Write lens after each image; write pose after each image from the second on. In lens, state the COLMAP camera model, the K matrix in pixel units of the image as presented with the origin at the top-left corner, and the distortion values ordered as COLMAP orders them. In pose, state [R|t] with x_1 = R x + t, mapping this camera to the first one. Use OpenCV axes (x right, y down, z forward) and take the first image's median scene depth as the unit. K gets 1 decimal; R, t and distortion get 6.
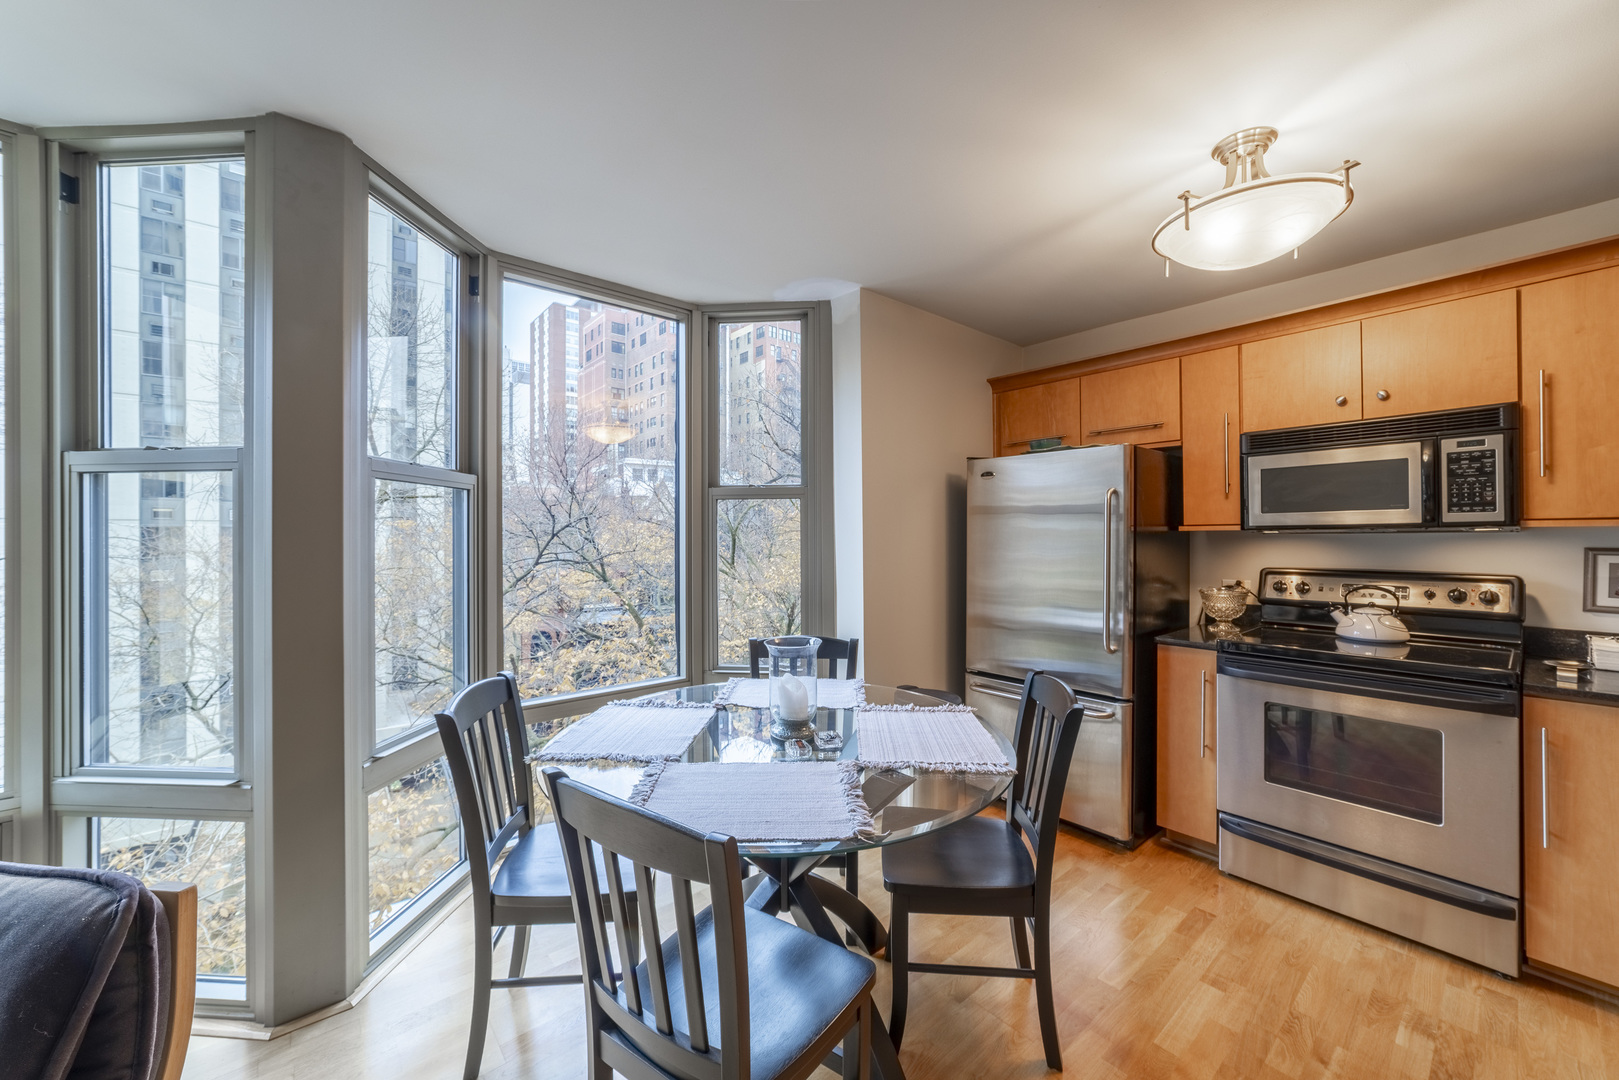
lens RADIAL K [[615.9, 0, 804.3], [0, 615.9, 537.1], [0, 0, 1]] dist [-0.027386, 0.009585]
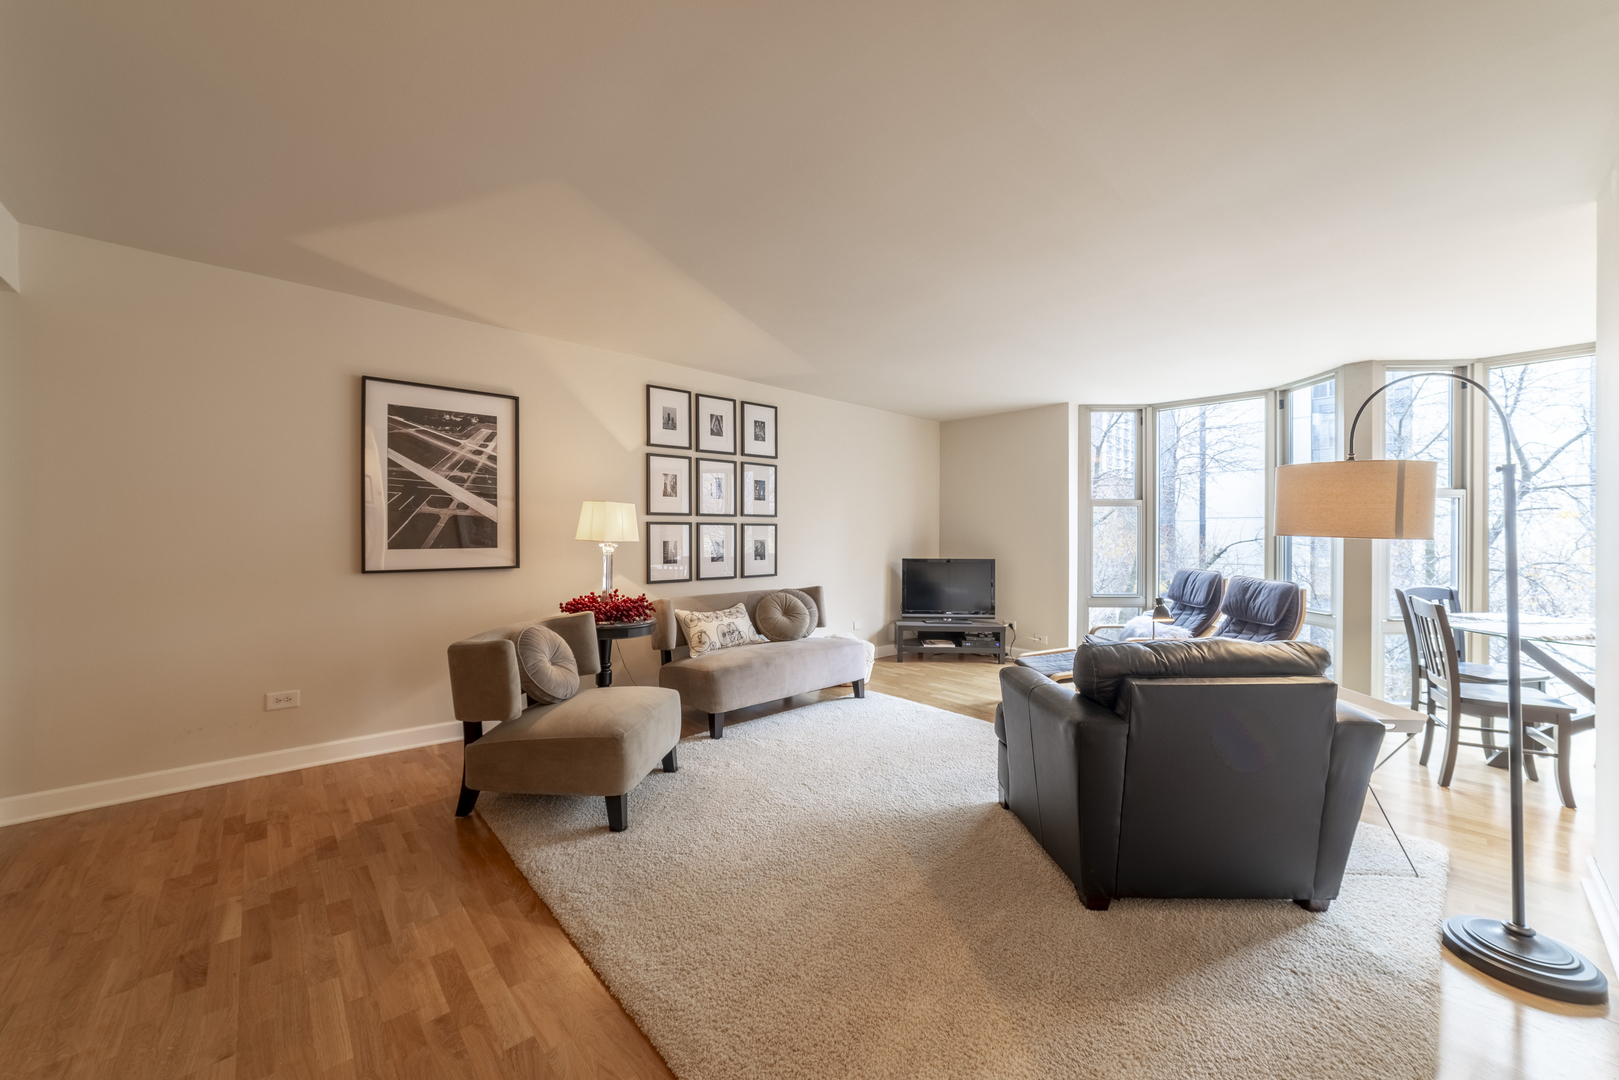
lens RADIAL K [[615.9, 0, 804.3], [0, 615.9, 537.1], [0, 0, 1]] dist [-0.027386, 0.009585]
pose [[0.039727, 0.017260, -0.999061, 1.265787], [-0.006136, 0.999836, 0.017030, 0.019458], [0.999192, 0.005454, 0.039826, -1.096186]]
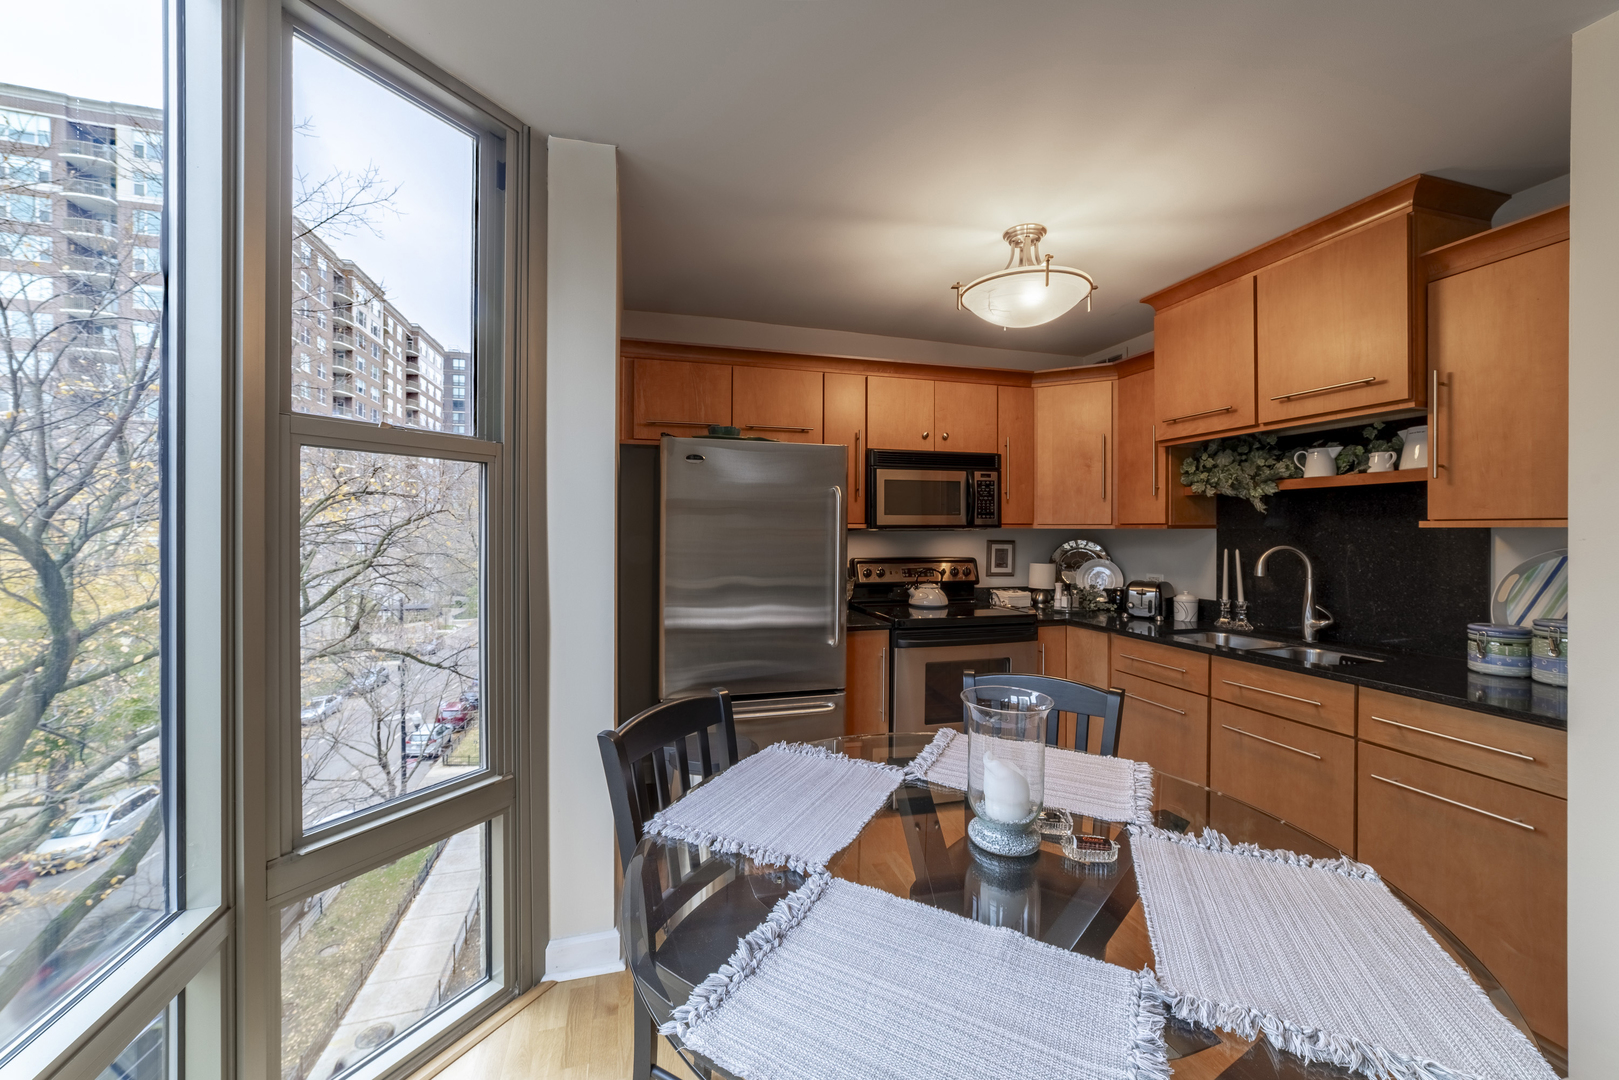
lens RADIAL K [[625.5, 0, 814.4], [0, 625.5, 533.1], [0, 0, 1]] dist [-0.001172, 0.000006]
pose [[0.396481, 0.001730, 0.918041, -0.558761], [-0.003529, 0.999994, -0.000361, -0.000807], [-0.918036, -0.003097, 0.396485, 0.707942]]
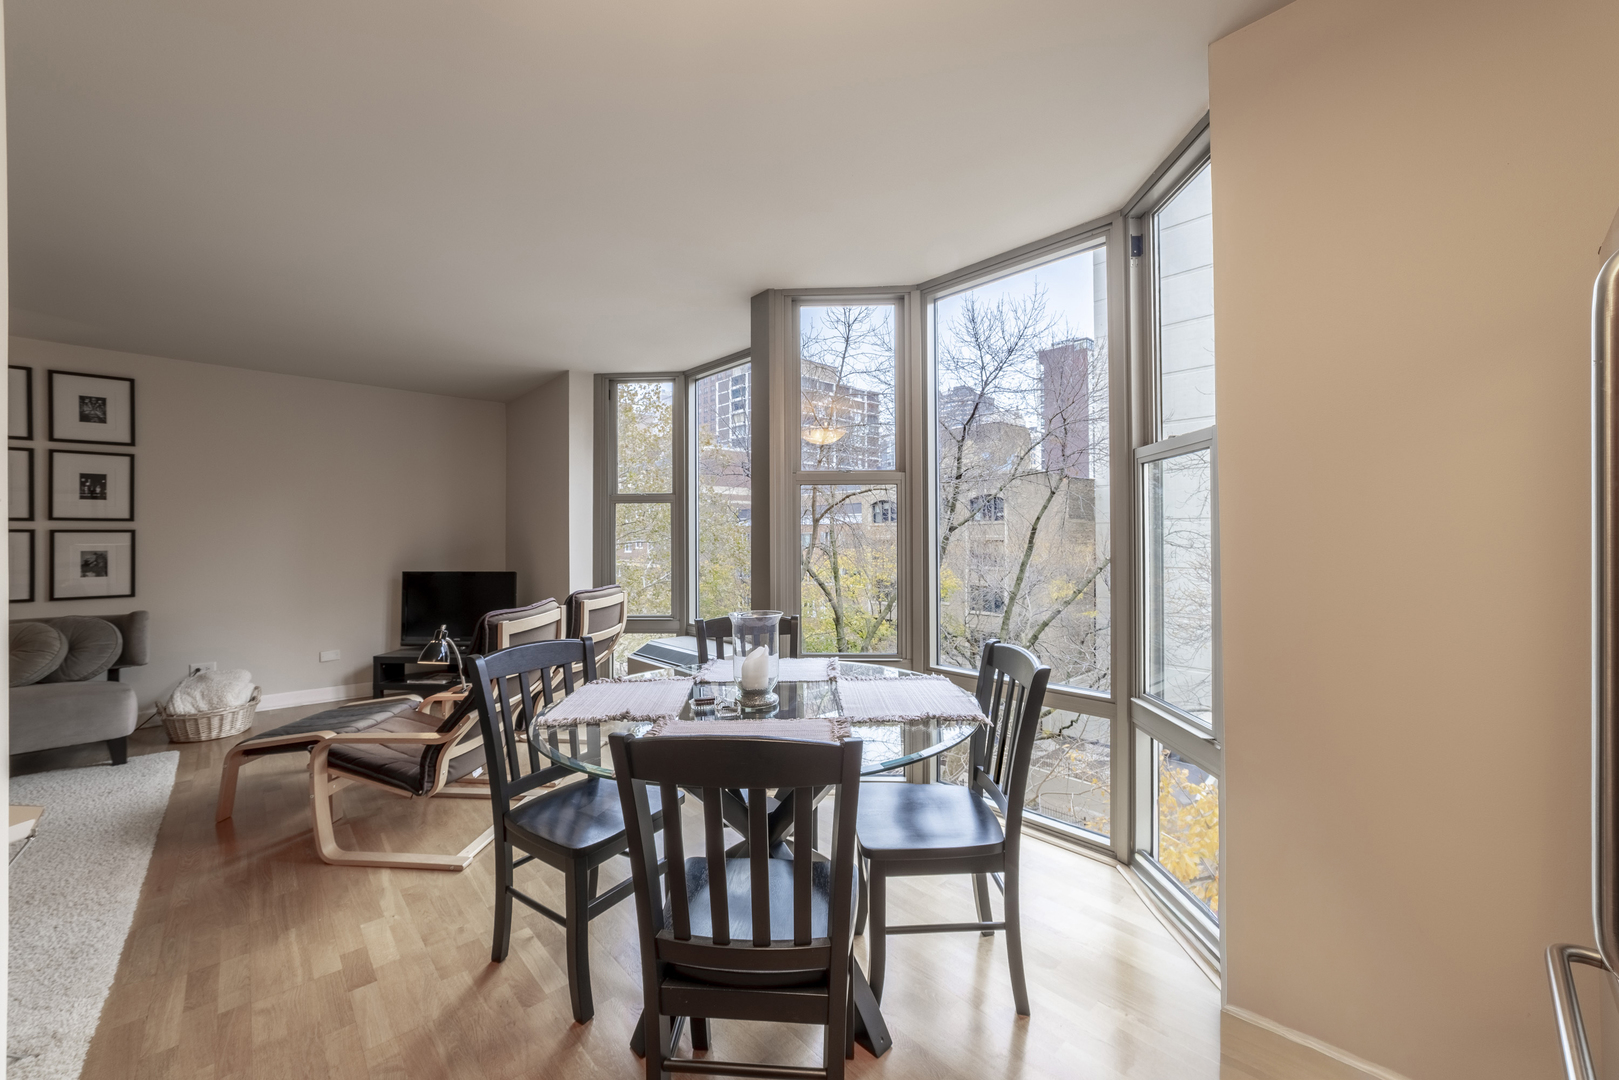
lens RADIAL K [[626.0, 0, 804.8], [0, 626.0, 534.0], [0, 0, 1]] dist [-0.026219, 0.008403]
pose [[0.044048, 0.001431, -0.999028, 0.809837], [0.005162, 0.999985, 0.001660, 0.029429], [0.999016, -0.005231, 0.044040, 0.803560]]
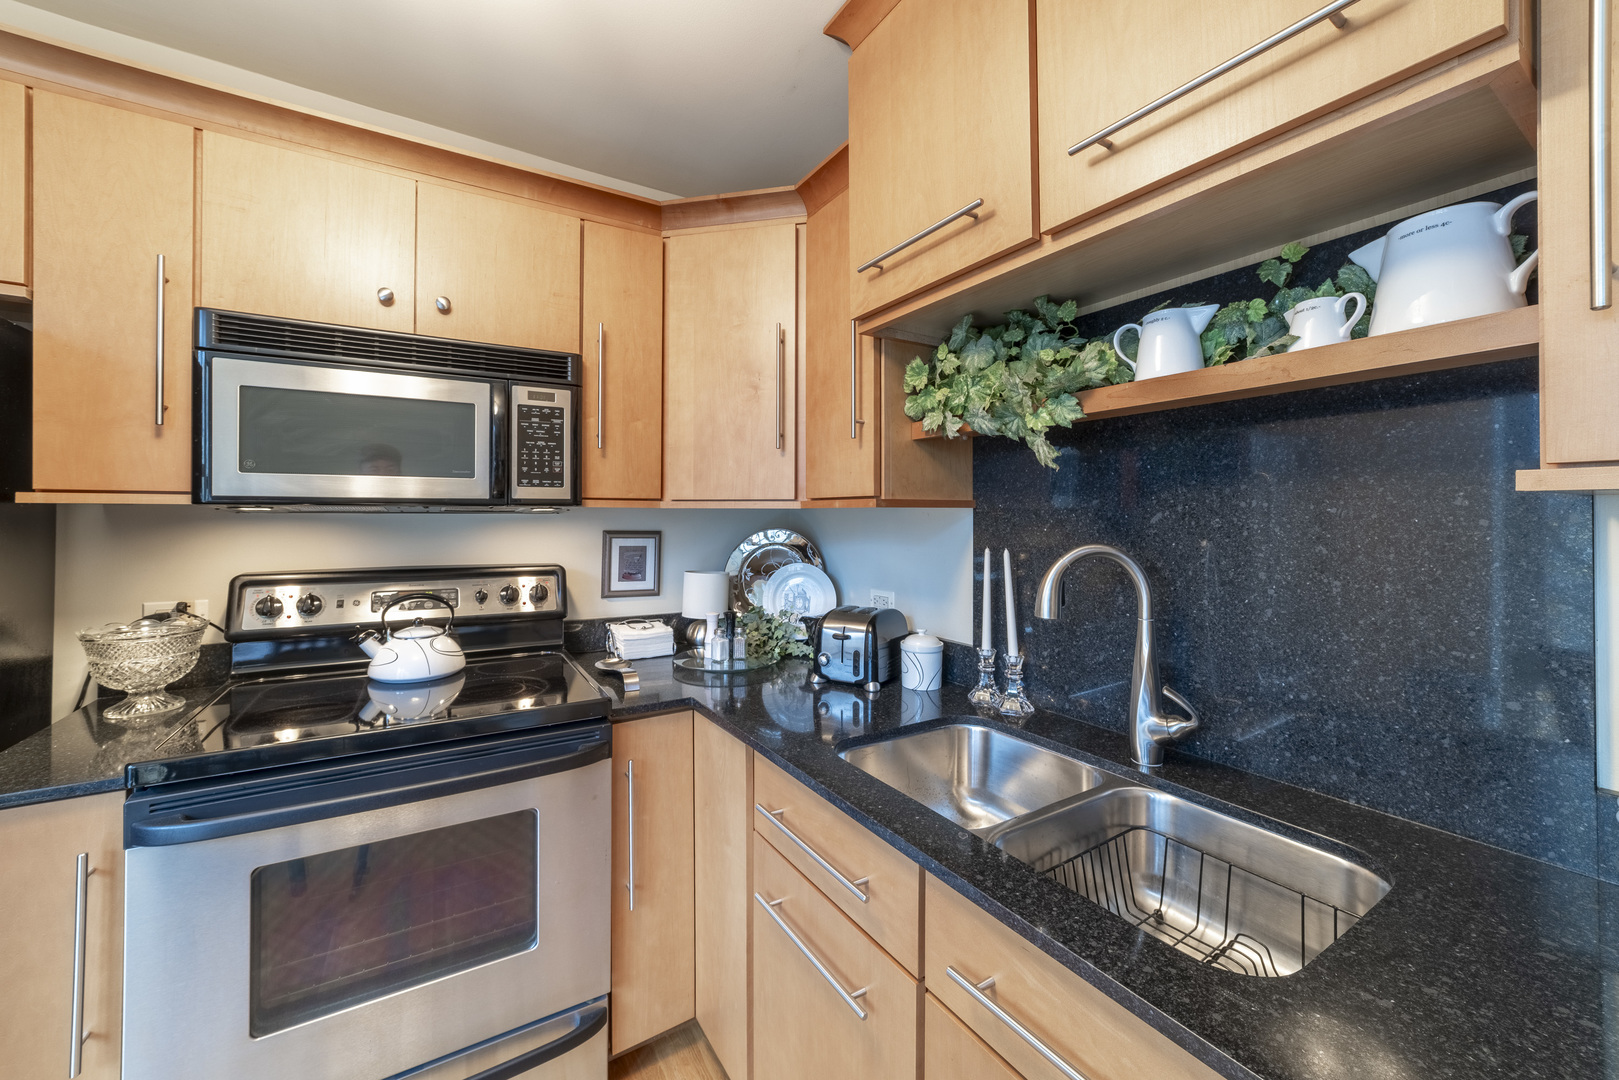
lens RADIAL K [[629.3, 0, 809.3], [0, 629.3, 511.4], [0, 0, 1]] dist [-0.025538, 0.010145]
pose [[0.145812, 0.014280, 0.989209, 0.349809], [-0.001915, 0.999898, -0.014152, 0.000548], [-0.989310, 0.000169, 0.145824, 0.514671]]
